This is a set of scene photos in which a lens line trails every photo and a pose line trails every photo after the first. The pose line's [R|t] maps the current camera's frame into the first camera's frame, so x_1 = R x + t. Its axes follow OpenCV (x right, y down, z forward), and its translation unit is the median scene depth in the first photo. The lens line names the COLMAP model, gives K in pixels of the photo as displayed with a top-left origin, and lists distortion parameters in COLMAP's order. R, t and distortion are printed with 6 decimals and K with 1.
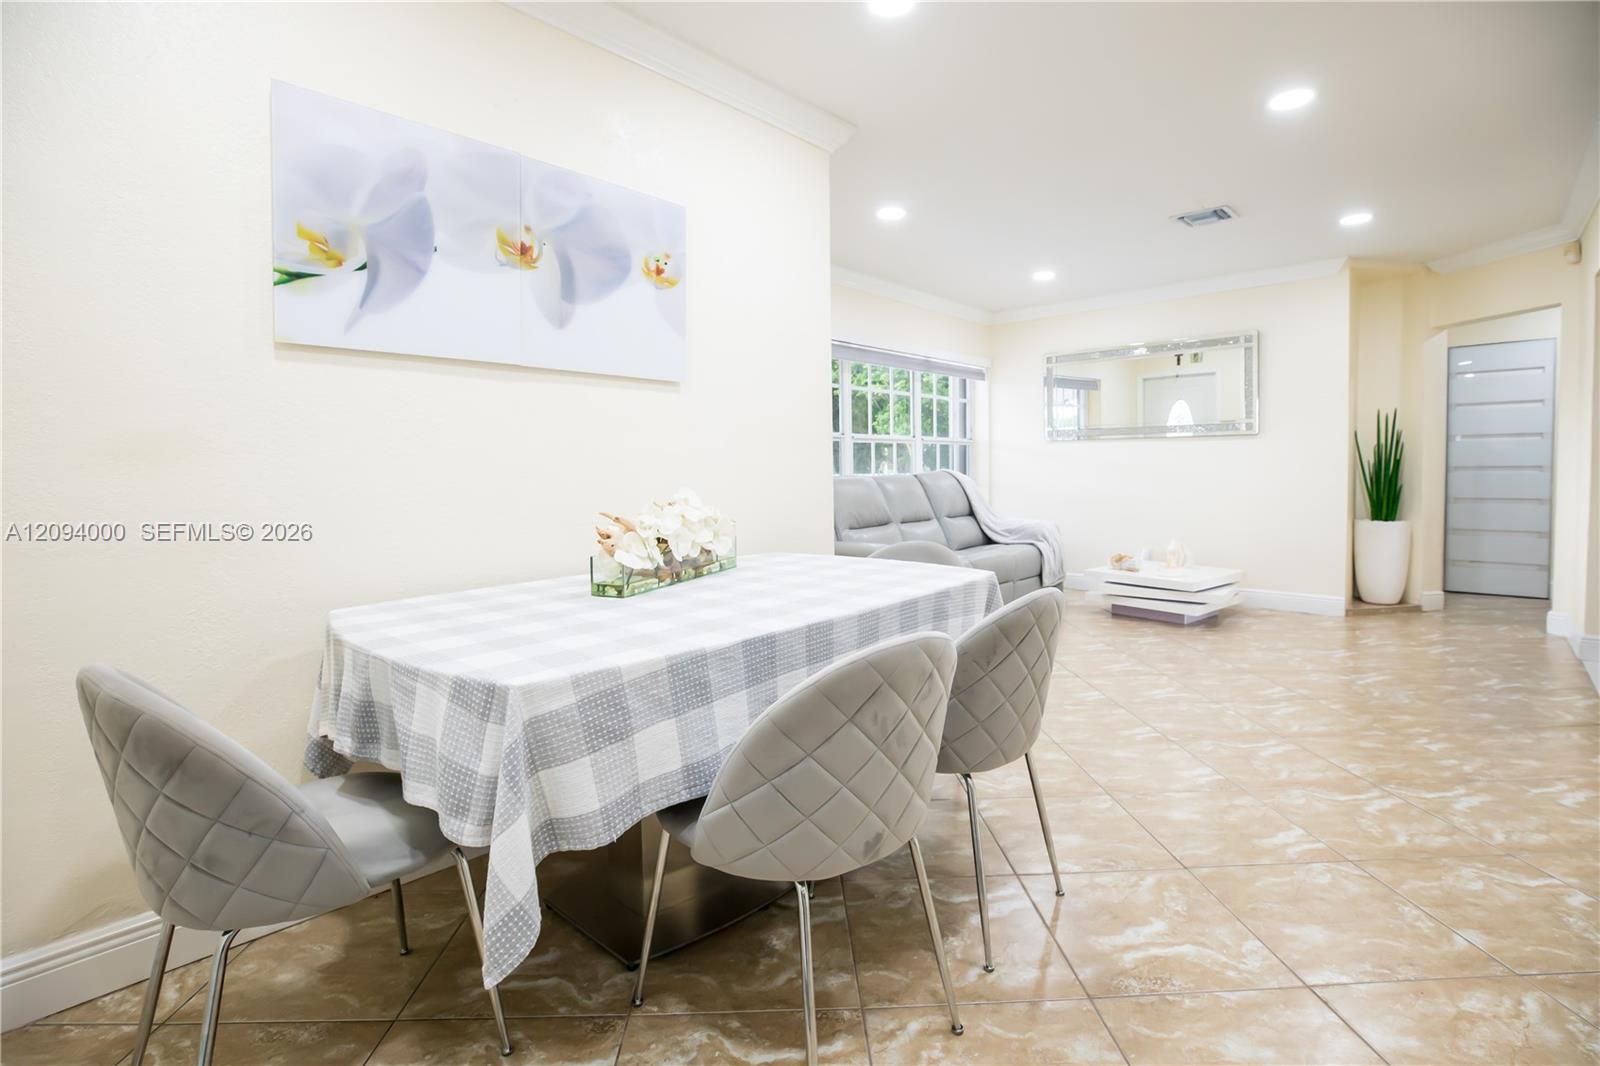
lens RADIAL K [[831.5, 0, 776.0], [0, 831.5, 514.9], [0, 0, 1]] dist [-0.023087, -0.000031]
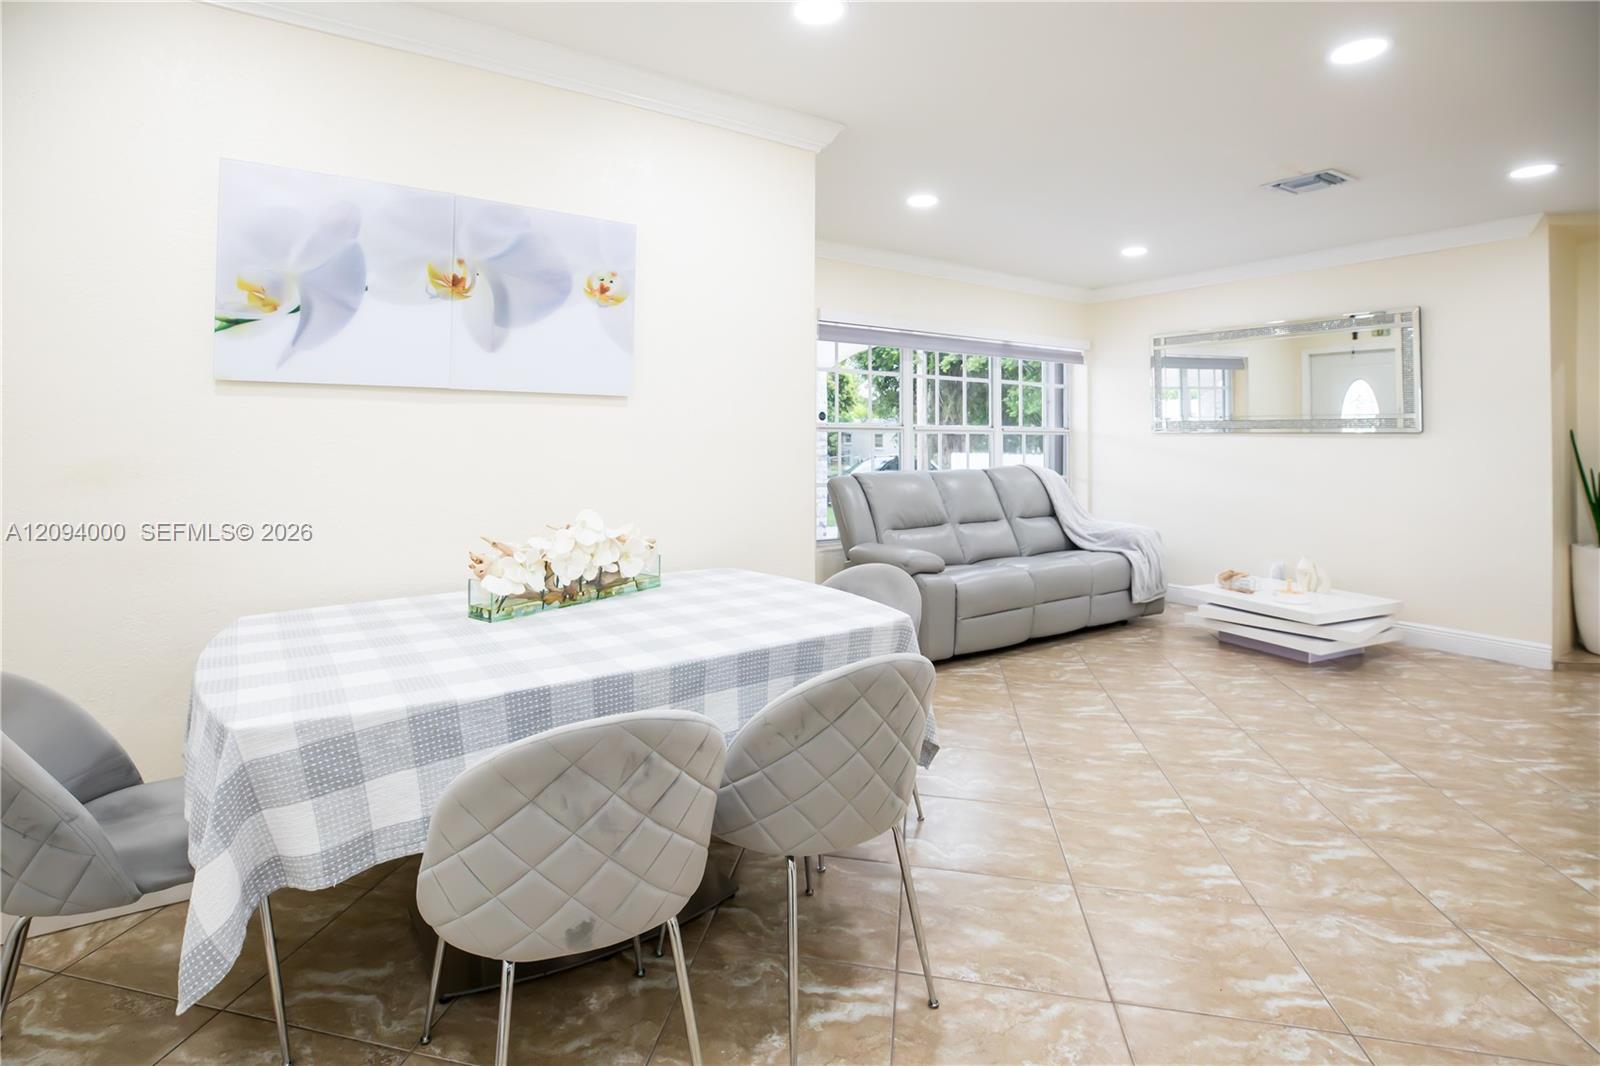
lens RADIAL K [[837.6, 0, 696.1], [0, 837.6, 430.4], [0, 0, 1]] dist [-0.026318, 0.004718]
pose [[0.959867, 0.015221, -0.280042, 0.290795], [-0.032090, 0.997929, -0.055752, -0.073472], [0.278614, 0.062501, 0.958367, 0.054722]]
